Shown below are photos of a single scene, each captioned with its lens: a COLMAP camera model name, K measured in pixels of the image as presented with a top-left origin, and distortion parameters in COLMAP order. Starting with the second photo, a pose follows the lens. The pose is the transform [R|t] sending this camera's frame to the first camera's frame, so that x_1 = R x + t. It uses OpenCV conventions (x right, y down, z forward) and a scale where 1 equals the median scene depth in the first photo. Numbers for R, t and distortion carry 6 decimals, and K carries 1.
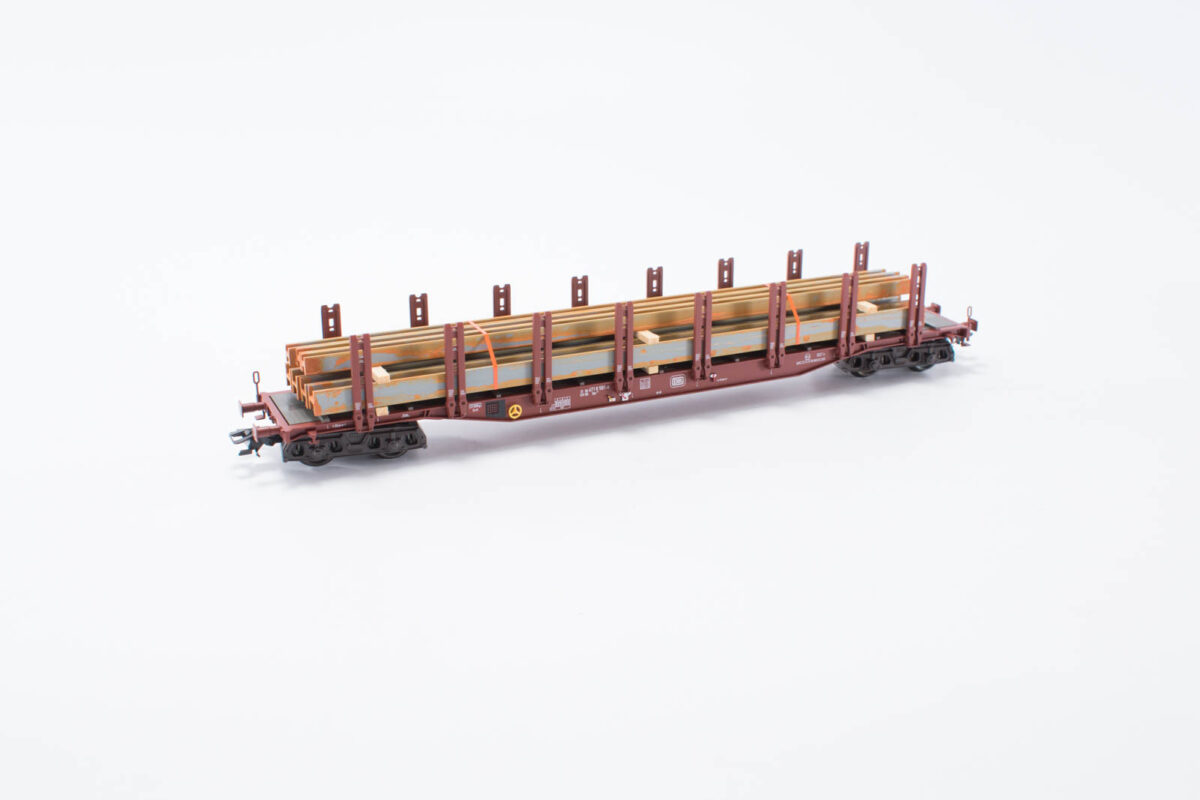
lens RADIAL K [[1487.9, 0, 600.0], [0, 1487.9, 400.0], [0, 0, 1]] dist [0.079414, 0.004244]
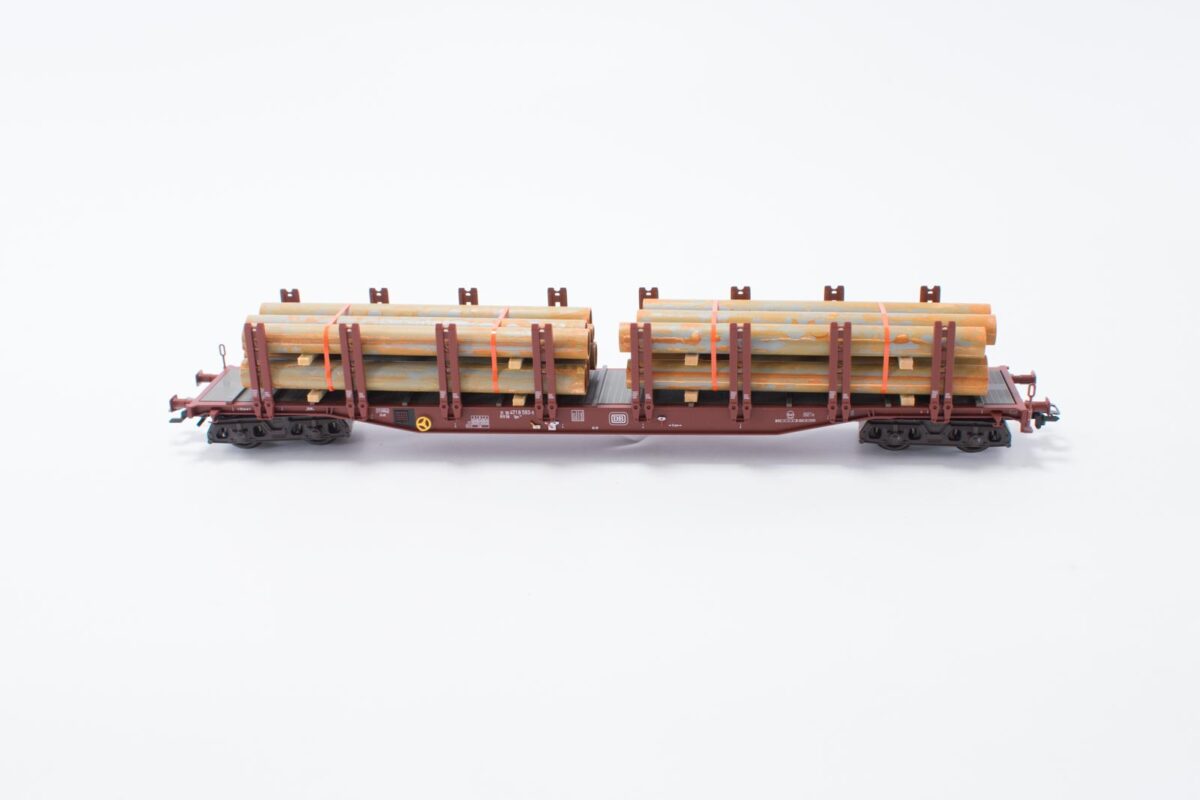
lens RADIAL K [[1487.9, 0, 600.0], [0, 1487.9, 400.0], [0, 0, 1]] dist [0.079414, 0.004244]
pose [[0.845632, 0.150993, -0.511964, 0.495561], [-0.138523, 0.988373, 0.062697, -0.077523], [0.515478, 0.017900, 0.856716, 0.237448]]
